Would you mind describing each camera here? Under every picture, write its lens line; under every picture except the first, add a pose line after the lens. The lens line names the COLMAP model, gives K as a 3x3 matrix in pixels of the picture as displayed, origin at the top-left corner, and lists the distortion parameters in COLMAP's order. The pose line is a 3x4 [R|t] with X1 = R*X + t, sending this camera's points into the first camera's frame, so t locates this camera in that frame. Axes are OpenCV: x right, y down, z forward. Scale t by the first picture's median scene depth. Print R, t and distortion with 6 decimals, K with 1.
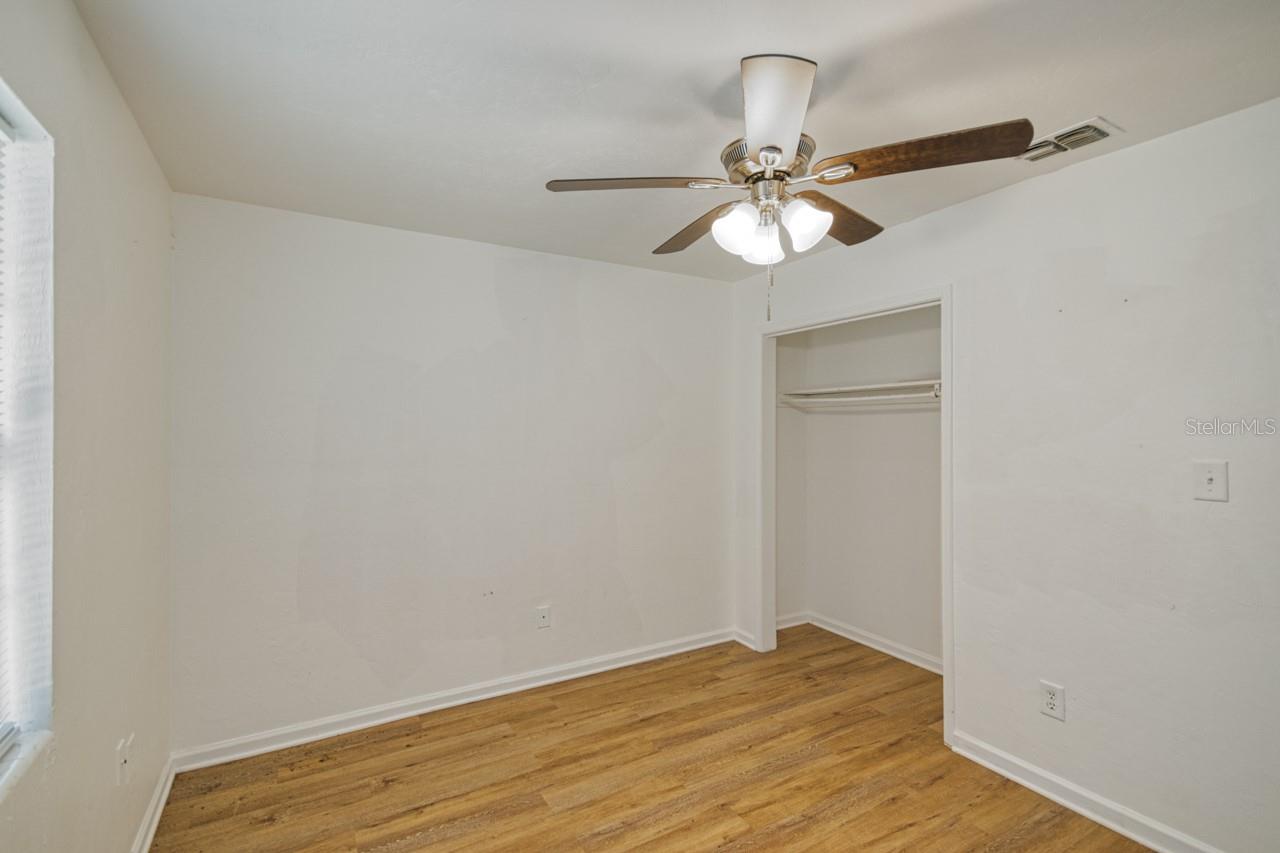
lens RADIAL K [[560.5, 0, 643.4], [0, 560.5, 425.9], [0, 0, 1]] dist [0.005148, 0.000185]
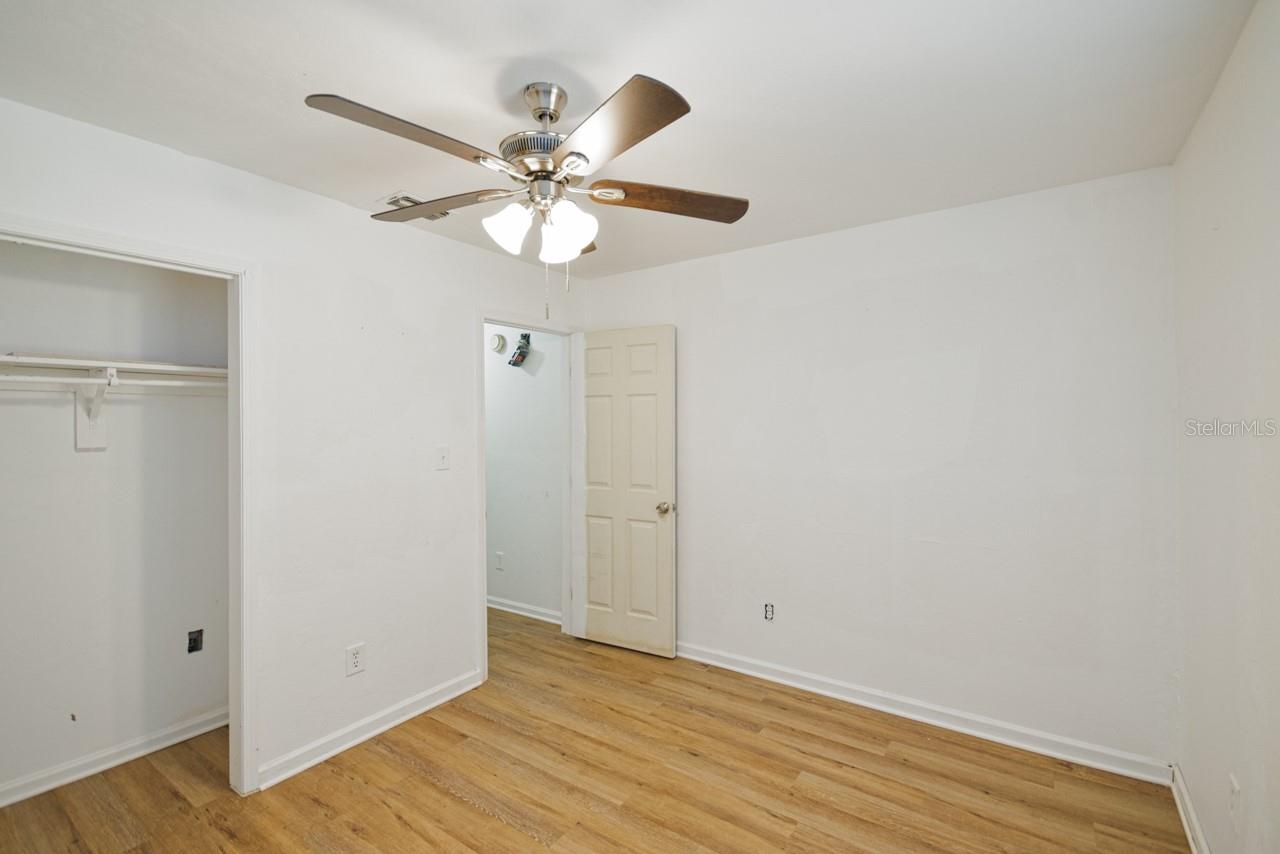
lens RADIAL K [[560.5, 0, 643.4], [0, 560.5, 426.4], [0, 0, 1]] dist [0.005148, 0.000185]
pose [[-0.397597, -0.002335, 0.917557, -0.529945], [0.005825, 0.999970, 0.005069, 0.001878], [-0.917542, 0.007360, -0.397572, 0.838686]]
